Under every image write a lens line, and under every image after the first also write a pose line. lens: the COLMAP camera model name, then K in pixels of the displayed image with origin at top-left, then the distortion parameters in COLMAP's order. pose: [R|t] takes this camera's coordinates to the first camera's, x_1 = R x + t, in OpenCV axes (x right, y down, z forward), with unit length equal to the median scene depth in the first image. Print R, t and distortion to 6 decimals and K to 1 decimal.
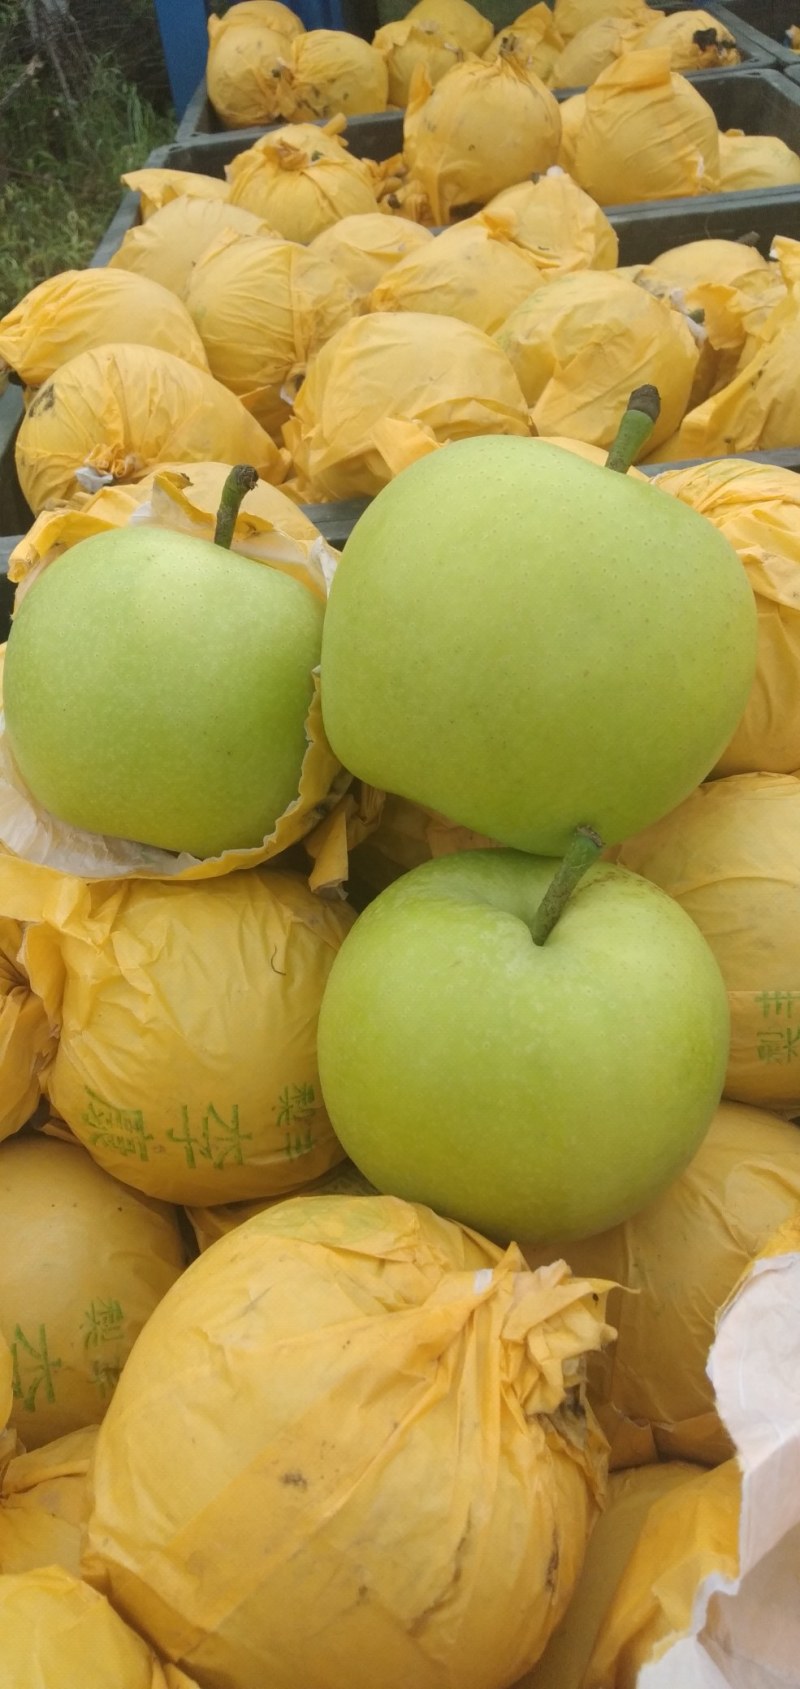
lens RADIAL K [[1252.2, 0, 400.7], [0, 1252.2, 844.5], [0, 0, 1]] dist [0.090258, -0.173948]
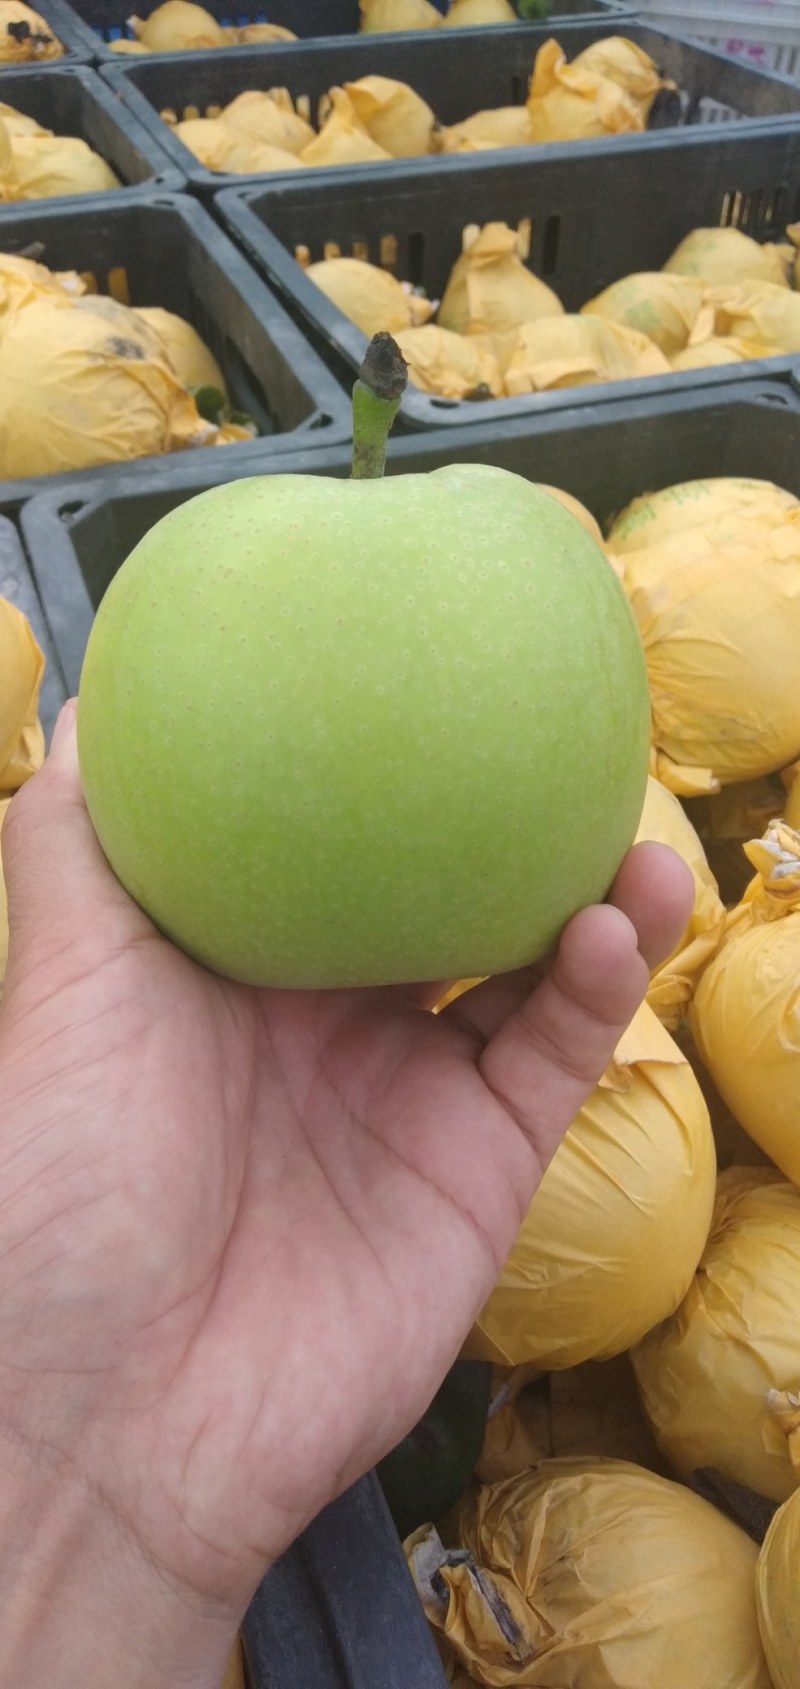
lens RADIAL K [[1248.8, 0, 400.0], [0, 1248.8, 844.5], [0, 0, 1]] dist [0.086838, -0.148245]
pose [[0.939568, -0.144187, 0.310519, 0.244610], [0.135004, 0.989532, 0.050988, -0.028133], [-0.314621, -0.005986, 0.949199, -0.083805]]
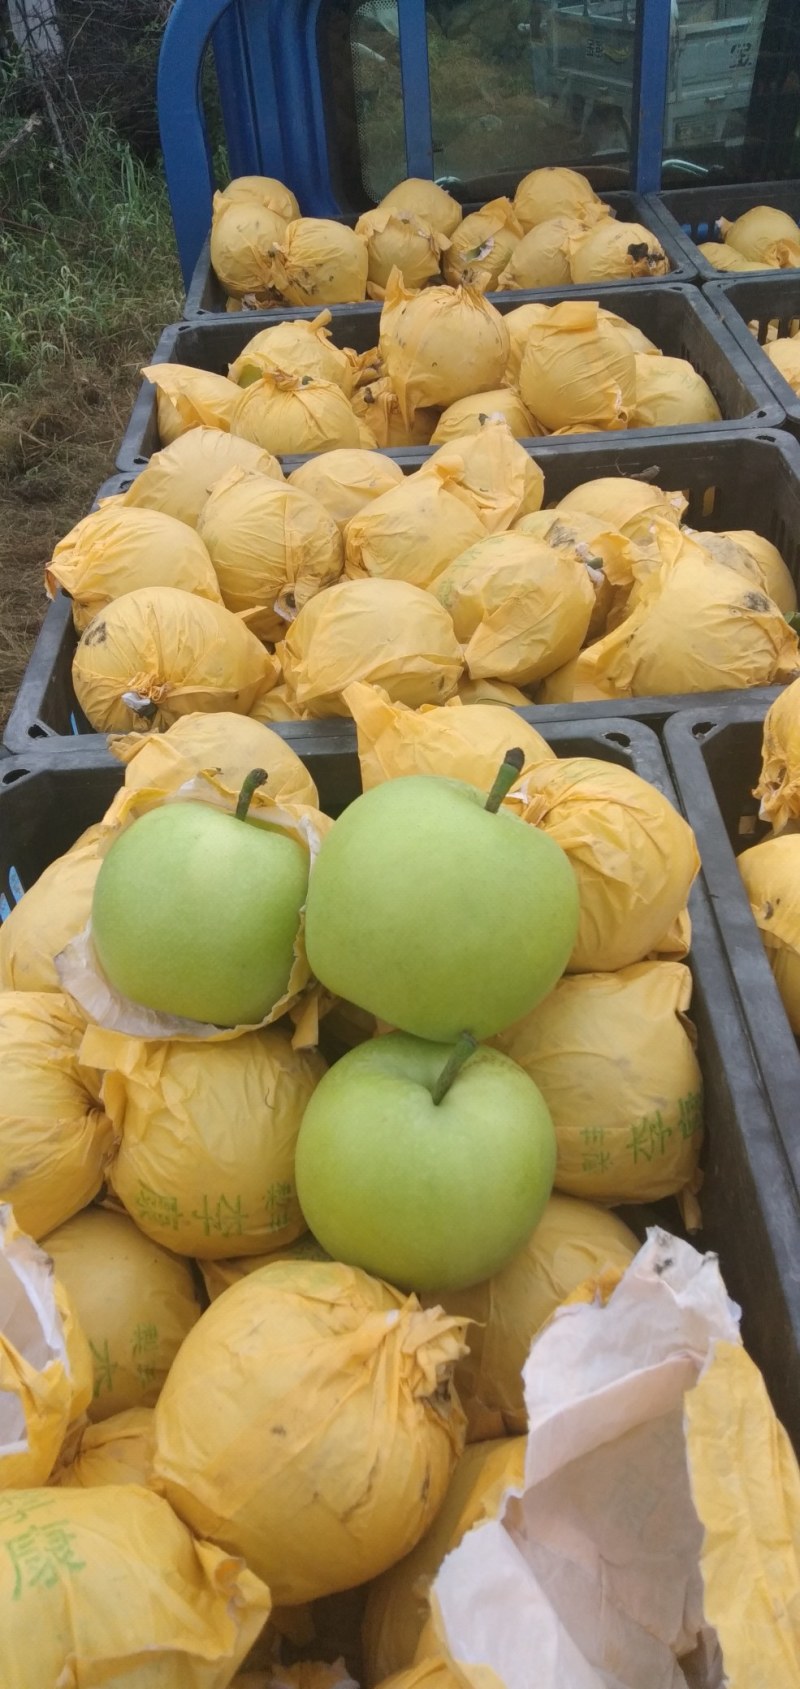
lens RADIAL K [[1258.6, 0, 402.8], [0, 1258.6, 830.4], [0, 0, 1]] dist [0.114587, -0.212475]
pose [[0.999011, 0.031449, 0.031417, 0.002843], [-0.030740, 0.999267, -0.022827, -0.129782], [-0.032112, 0.021839, 0.999246, -0.348492]]
